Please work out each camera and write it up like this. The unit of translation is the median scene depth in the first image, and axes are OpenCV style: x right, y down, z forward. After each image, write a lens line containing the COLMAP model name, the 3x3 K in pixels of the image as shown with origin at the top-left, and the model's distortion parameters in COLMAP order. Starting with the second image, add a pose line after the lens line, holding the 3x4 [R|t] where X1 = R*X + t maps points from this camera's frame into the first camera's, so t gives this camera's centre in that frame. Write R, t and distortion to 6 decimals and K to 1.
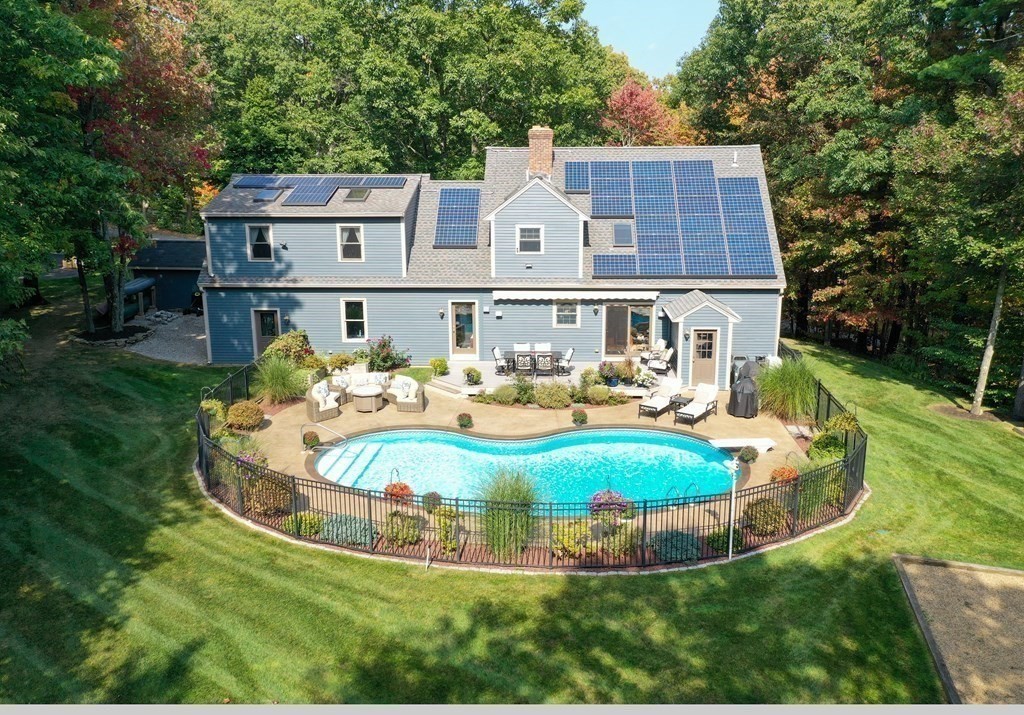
lens RADIAL K [[836.9, 0, 513.0], [0, 836.9, 355.9], [0, 0, 1]] dist [0.005998, 0.002686]
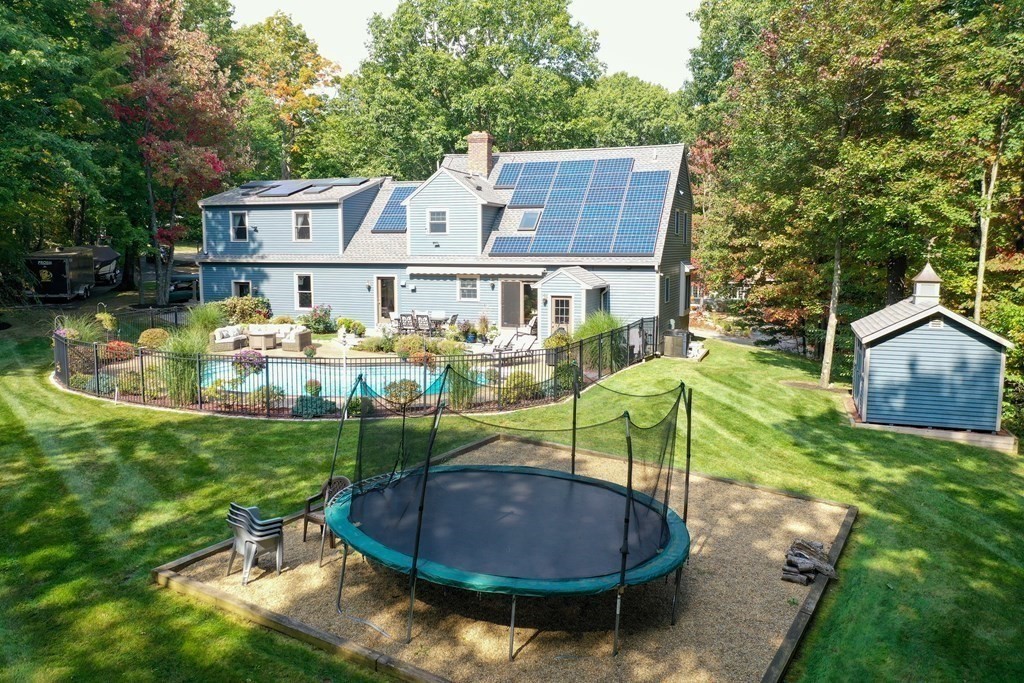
lens RADIAL K [[817.9, 0, 510.0], [0, 817.9, 345.5], [0, 0, 1]] dist [0.054743, 0.007044]
pose [[0.946336, 0.039957, -0.320706, 0.472213], [-0.079638, 0.990559, -0.111581, 0.143255], [0.313219, 0.131134, 0.940584, 0.002122]]
